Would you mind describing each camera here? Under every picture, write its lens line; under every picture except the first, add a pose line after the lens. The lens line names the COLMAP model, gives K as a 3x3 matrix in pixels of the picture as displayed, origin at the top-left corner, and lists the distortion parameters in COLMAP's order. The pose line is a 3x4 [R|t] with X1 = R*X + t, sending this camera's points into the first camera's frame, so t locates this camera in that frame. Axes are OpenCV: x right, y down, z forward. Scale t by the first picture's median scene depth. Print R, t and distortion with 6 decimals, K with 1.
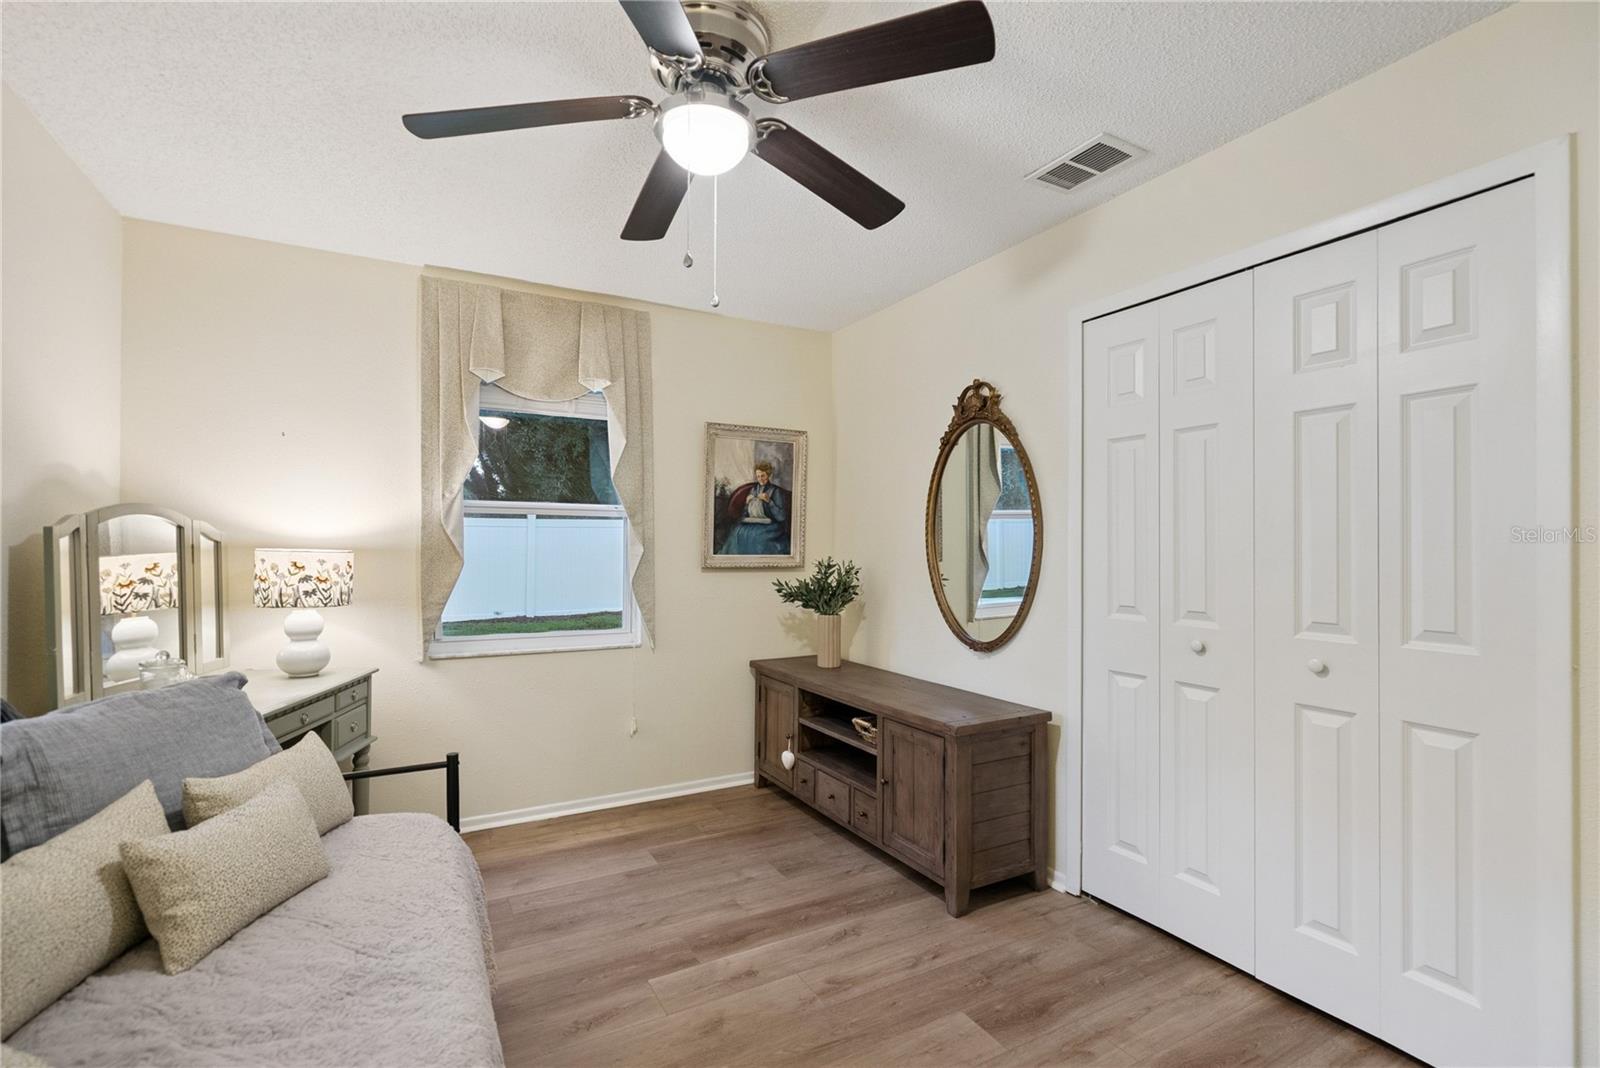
lens RADIAL K [[734.1, 0, 797.8], [0, 734.1, 540.6], [0, 0, 1]] dist [-0.008846, 0.004403]
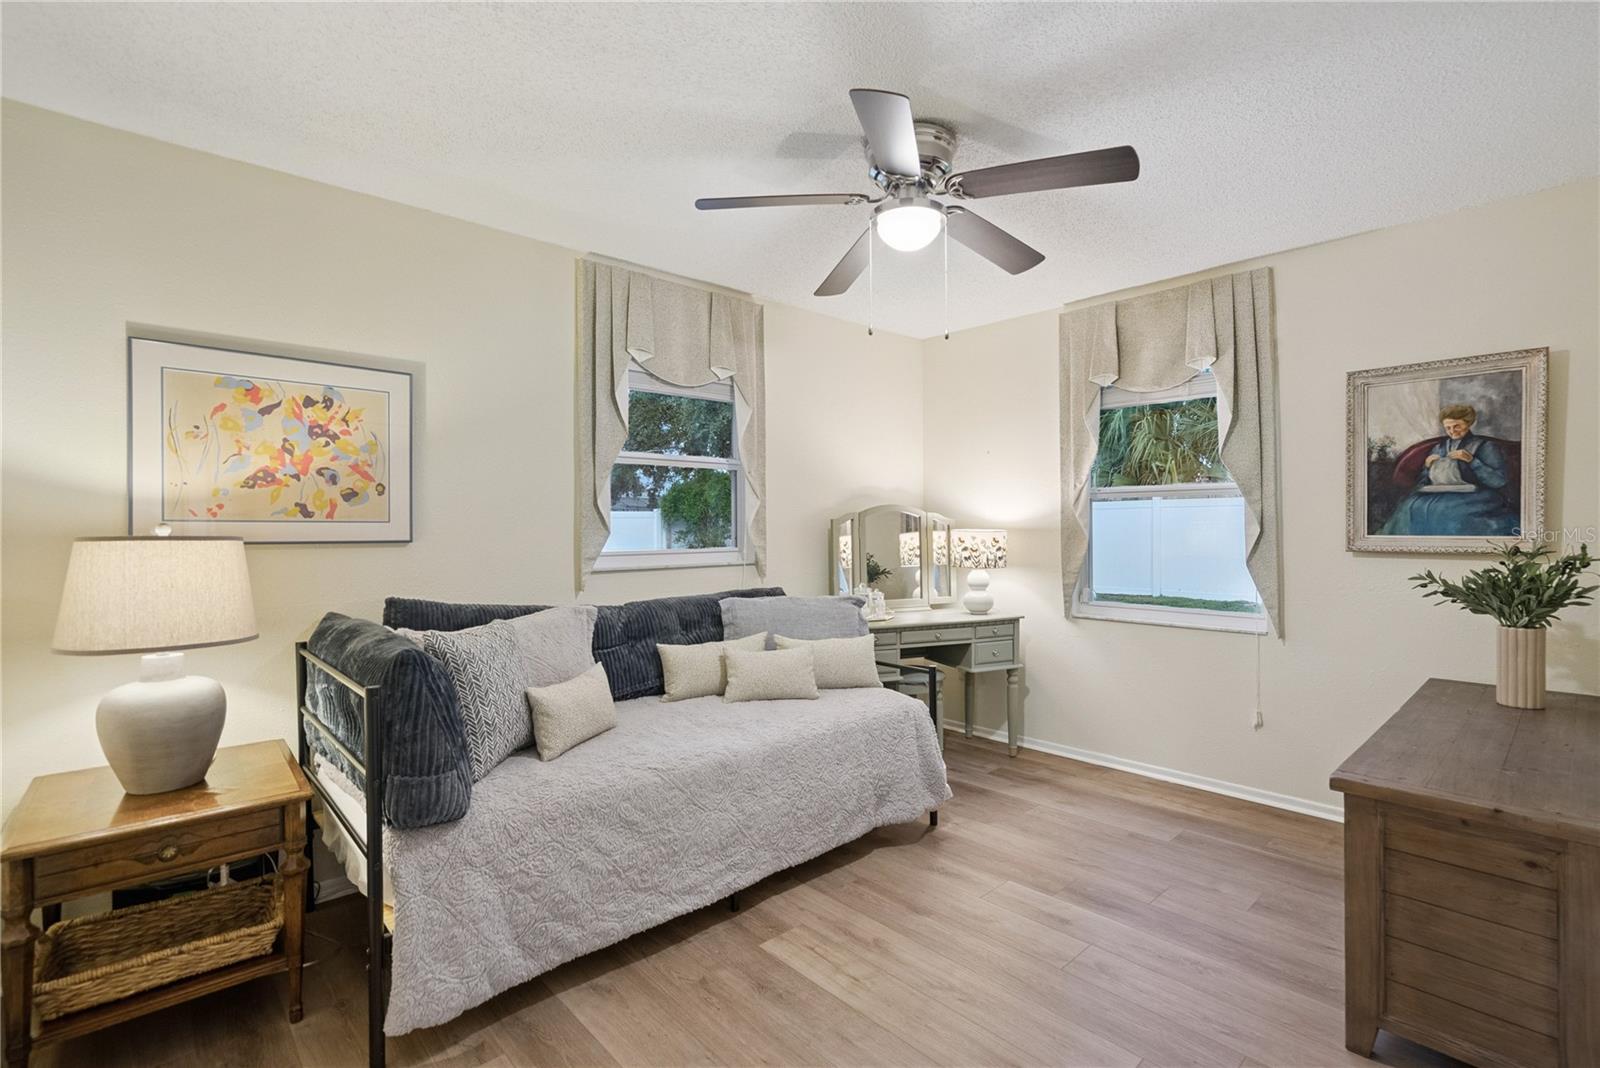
lens RADIAL K [[734.1, 0, 806.6], [0, 734.1, 525.3], [0, 0, 1]] dist [-0.008846, 0.004403]
pose [[0.237997, -0.006225, -0.971246, 0.559121], [0.014893, 0.999885, -0.002759, 0.001874], [0.971152, -0.013808, 0.238062, 0.236574]]
